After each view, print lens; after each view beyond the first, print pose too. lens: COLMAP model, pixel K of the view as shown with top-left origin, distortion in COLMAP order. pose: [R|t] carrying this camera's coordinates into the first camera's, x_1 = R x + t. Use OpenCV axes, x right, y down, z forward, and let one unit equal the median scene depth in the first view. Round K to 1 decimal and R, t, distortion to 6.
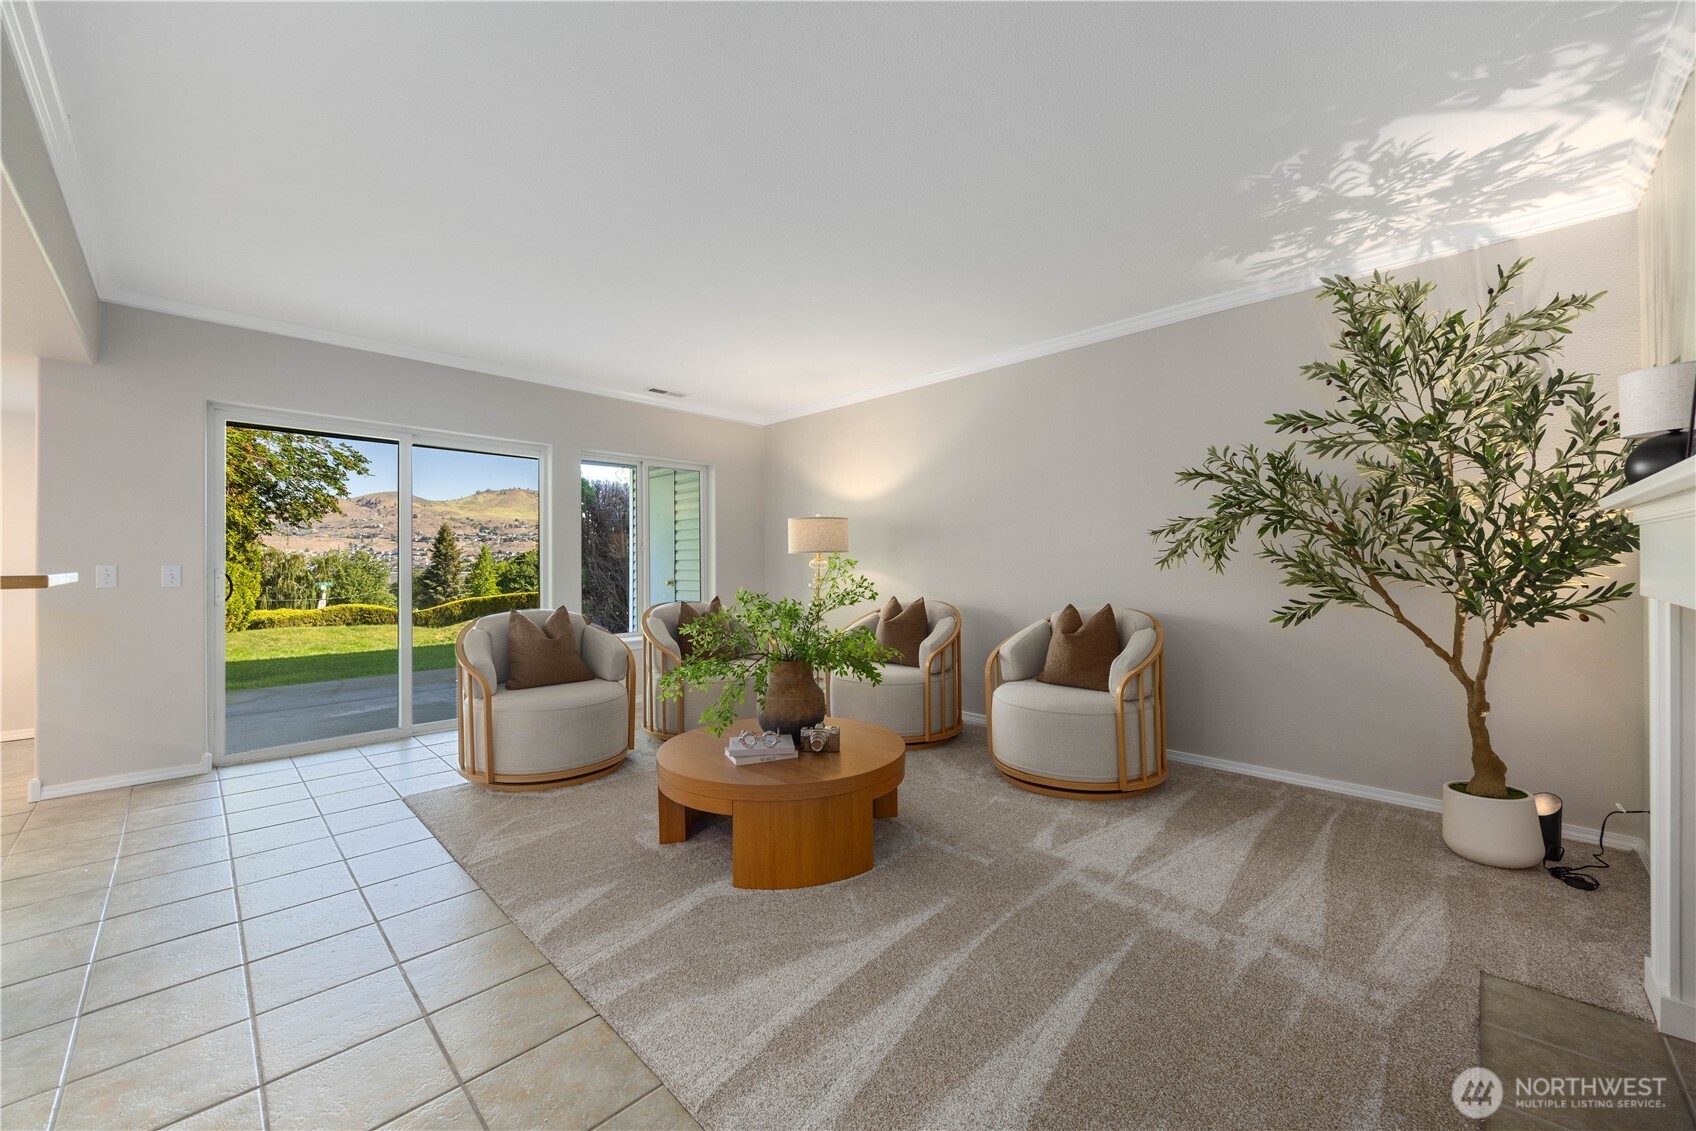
lens RADIAL K [[644.1, 0, 841.4], [0, 644.1, 562.9], [0, 0, 1]] dist [-0.002032, -0.000113]
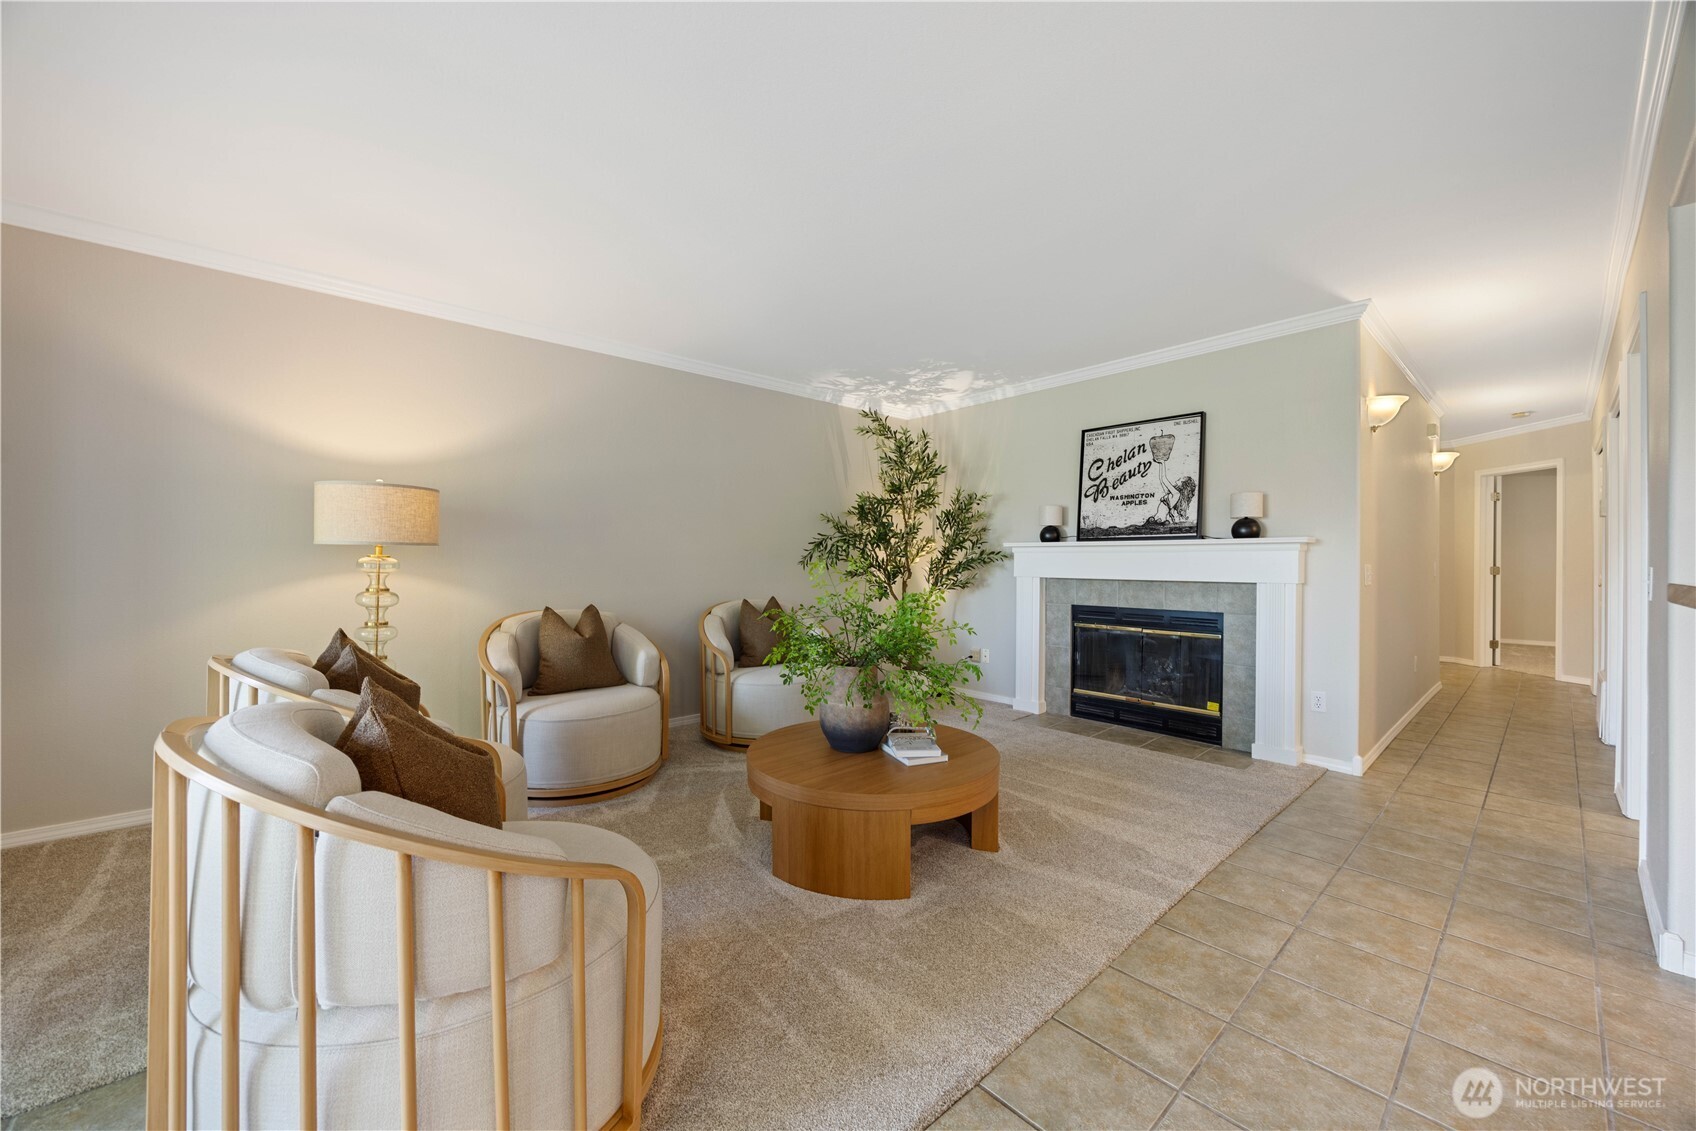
lens RADIAL K [[644.1, 0, 835.2], [0, 644.1, 558.9], [0, 0, 1]] dist [-0.002032, -0.000113]
pose [[0.059097, 0.010182, 0.998200, -1.007910], [-0.003463, 0.999944, -0.009995, 0.002585], [-0.998246, -0.002866, 0.059129, 0.937472]]
